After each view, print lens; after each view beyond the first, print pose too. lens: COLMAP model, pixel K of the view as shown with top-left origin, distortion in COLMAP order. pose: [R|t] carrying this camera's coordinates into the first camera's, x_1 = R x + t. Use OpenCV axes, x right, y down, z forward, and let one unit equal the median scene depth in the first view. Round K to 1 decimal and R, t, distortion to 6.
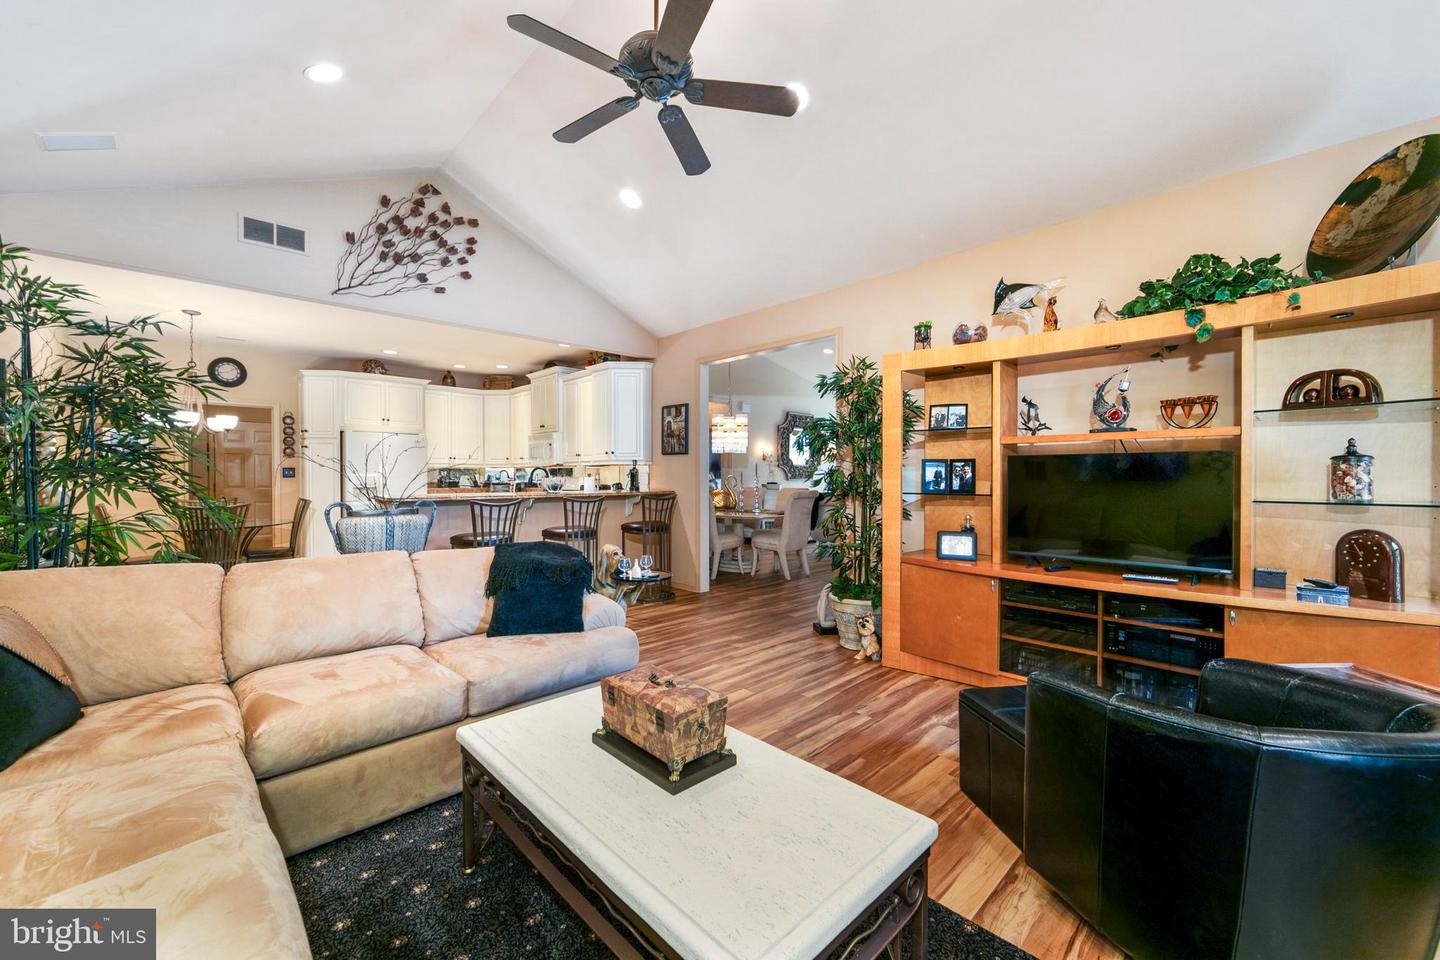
lens RADIAL K [[568.8, 0, 719.2], [0, 568.8, 476.1], [0, 0, 1]] dist [-0.033705, -0.000254]
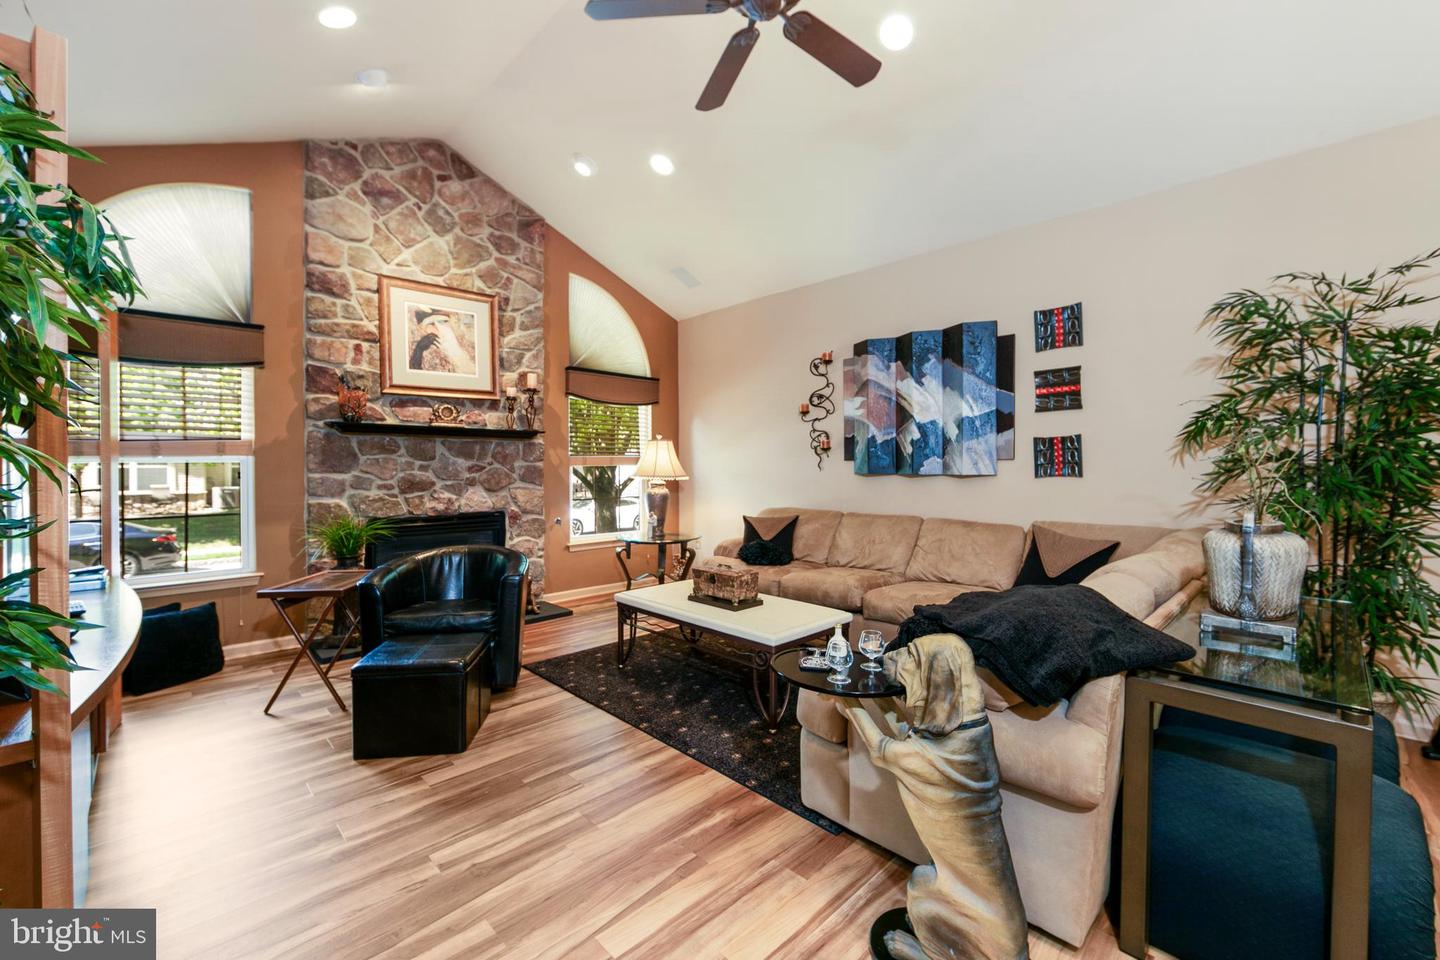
lens RADIAL K [[581.4, 0, 711.0], [0, 581.4, 476.3], [0, 0, 1]] dist [-0.017888, -0.000070]
pose [[-0.999995, -0.001609, 0.002595, -0.020053], [-0.001555, 0.999789, 0.020497, 0.005813], [-0.002628, 0.020493, -0.999787, 0.991833]]
